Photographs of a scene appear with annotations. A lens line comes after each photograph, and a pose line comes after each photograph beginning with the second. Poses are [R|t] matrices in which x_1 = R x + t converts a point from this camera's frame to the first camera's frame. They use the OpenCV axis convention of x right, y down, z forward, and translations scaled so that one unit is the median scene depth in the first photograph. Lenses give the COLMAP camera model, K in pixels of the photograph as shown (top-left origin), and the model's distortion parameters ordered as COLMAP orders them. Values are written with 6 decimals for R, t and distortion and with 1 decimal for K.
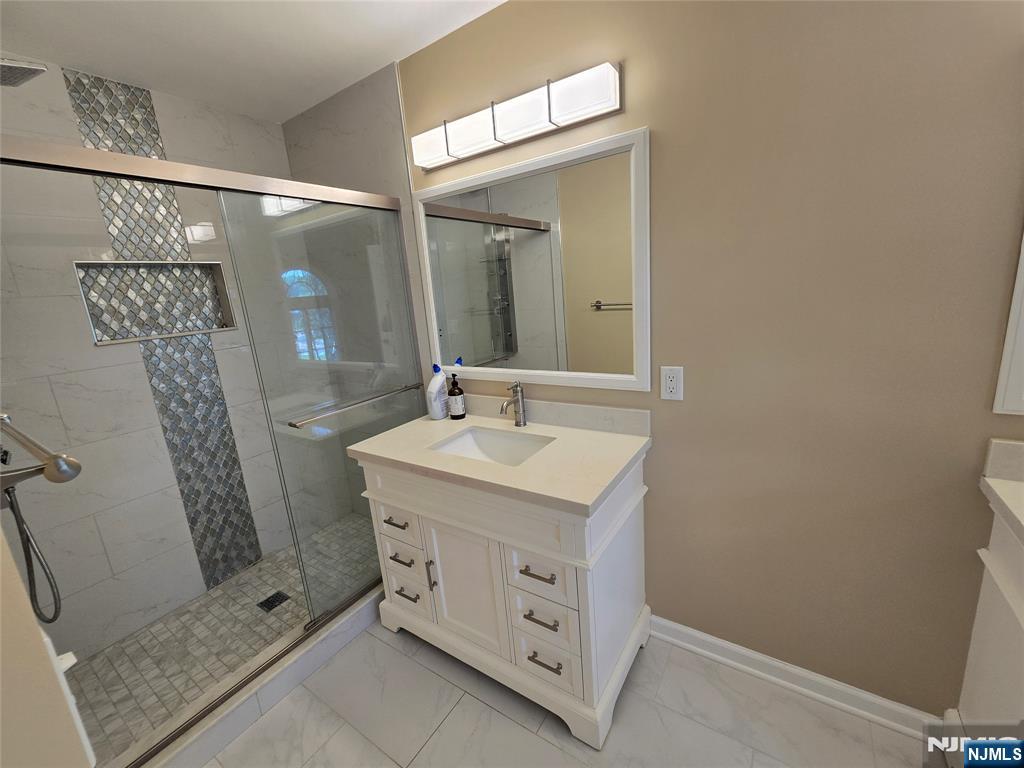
lens RADIAL K [[427.9, 0, 502.6], [0, 427.9, 387.2], [0, 0, 1]] dist [-0.002281, 0.002110]
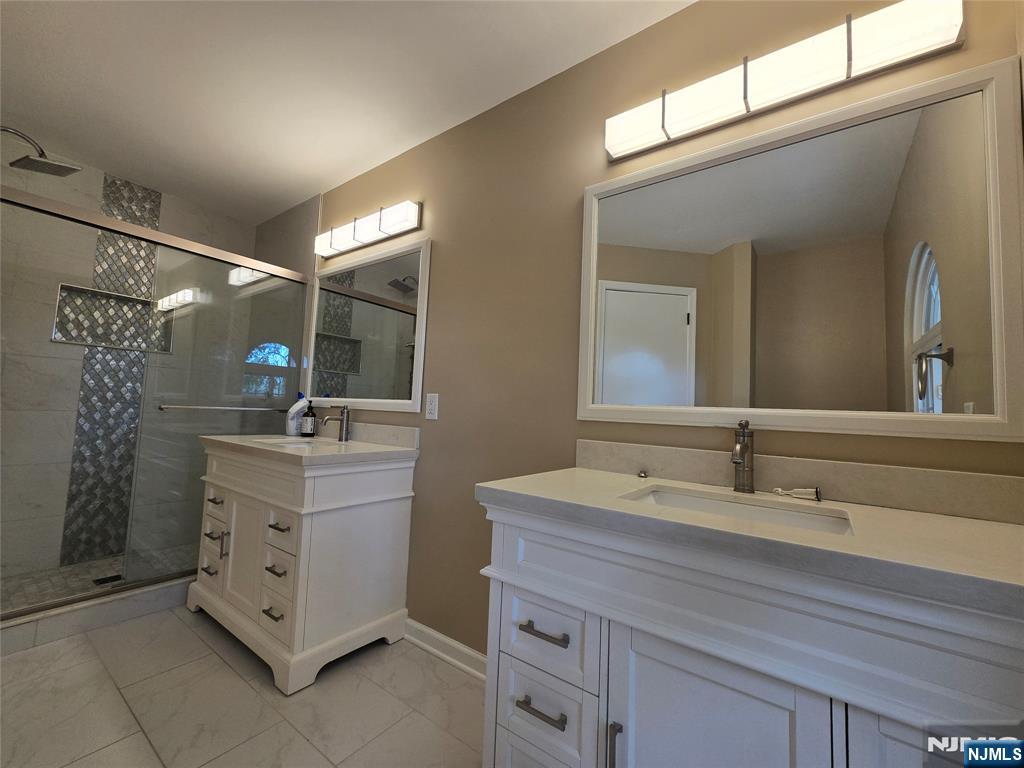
lens RADIAL K [[427.9, 0, 506.6], [0, 427.9, 381.2], [0, 0, 1]] dist [-0.002281, 0.002110]
pose [[0.991325, 0.122996, -0.046324, 0.519344], [-0.131184, 0.947535, -0.291492, 0.211293], [0.008041, 0.295040, 0.955451, -0.231488]]
